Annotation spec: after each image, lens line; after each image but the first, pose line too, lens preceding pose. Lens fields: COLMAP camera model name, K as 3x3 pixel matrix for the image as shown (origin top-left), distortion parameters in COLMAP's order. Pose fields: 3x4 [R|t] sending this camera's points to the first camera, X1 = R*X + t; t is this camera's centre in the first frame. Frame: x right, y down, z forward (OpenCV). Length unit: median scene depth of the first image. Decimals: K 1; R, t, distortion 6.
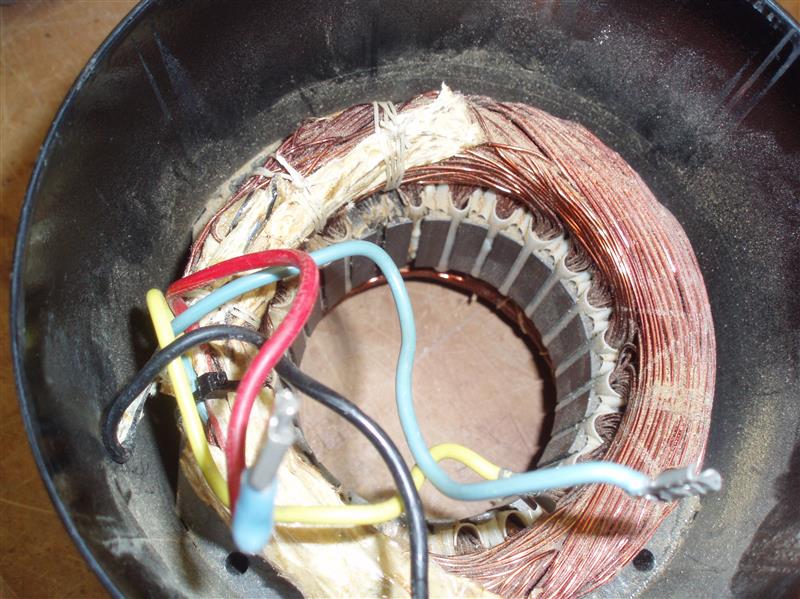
lens RADIAL K [[881.7, 0, 400.0], [0, 881.7, 299.5], [0, 0, 1]] dist [-0.124592, 0.045868]
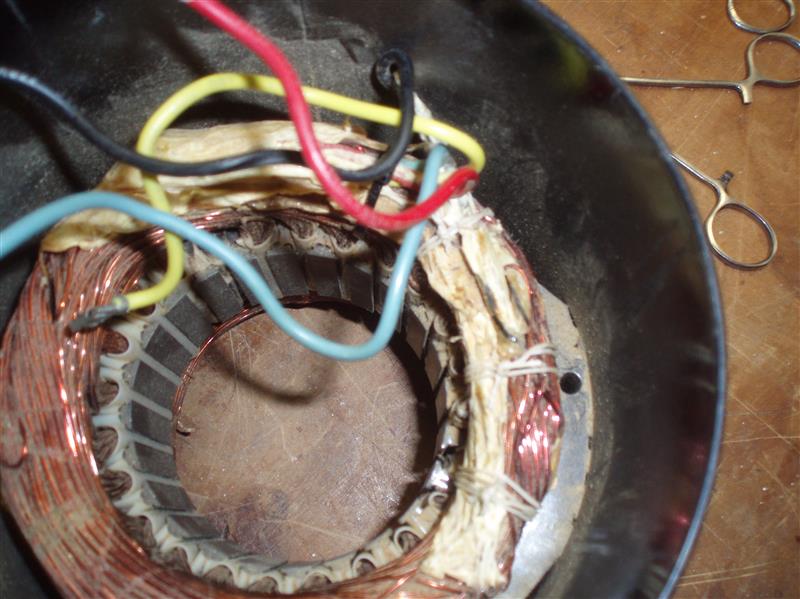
lens RADIAL K [[881.7, 0, 400.0], [0, 881.7, 299.5], [0, 0, 1]] dist [-0.124592, 0.045868]
pose [[-0.654589, 0.710126, -0.259297, 0.147548], [-0.736120, -0.520611, 0.432540, -0.415054], [0.172165, 0.474010, 0.863524, 0.151032]]
